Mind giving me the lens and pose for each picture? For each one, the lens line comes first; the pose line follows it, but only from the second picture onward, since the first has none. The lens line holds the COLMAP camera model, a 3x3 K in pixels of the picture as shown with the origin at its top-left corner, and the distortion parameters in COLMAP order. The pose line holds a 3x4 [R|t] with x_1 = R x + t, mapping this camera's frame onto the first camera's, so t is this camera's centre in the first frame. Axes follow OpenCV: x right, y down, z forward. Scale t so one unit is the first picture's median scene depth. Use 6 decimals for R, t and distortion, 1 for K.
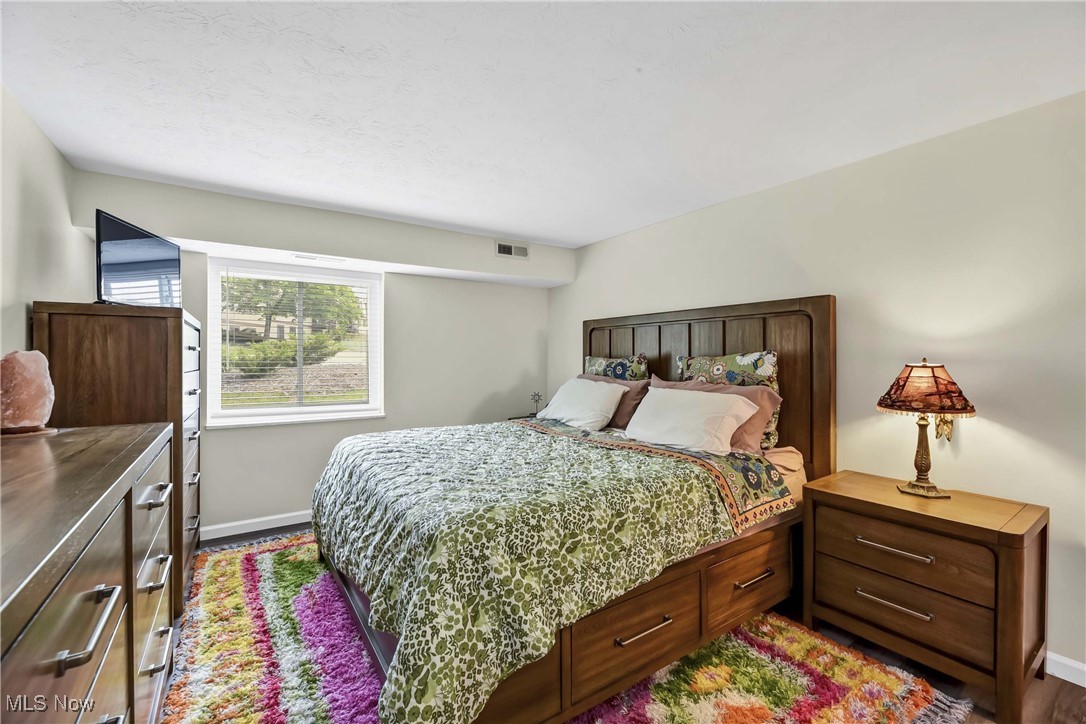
lens RADIAL K [[457.4, 0, 545.9], [0, 457.4, 357.8], [0, 0, 1]] dist [0.001945, -0.005123]
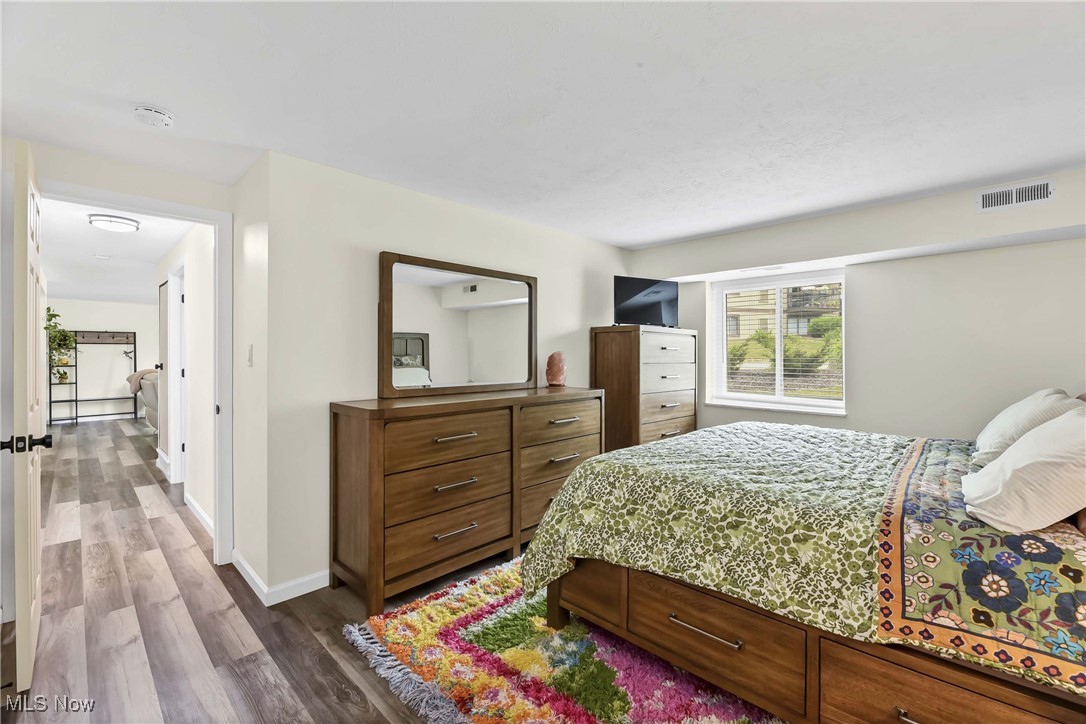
lens RADIAL K [[444.4, 0, 548.0], [0, 444.4, 359.5], [0, 0, 1]] dist [0.002551, -0.005094]
pose [[0.198545, 0.014182, -0.979989, 0.891498], [-0.003985, 0.999899, 0.013663, -0.002708], [0.980084, 0.001192, 0.198582, 0.417344]]
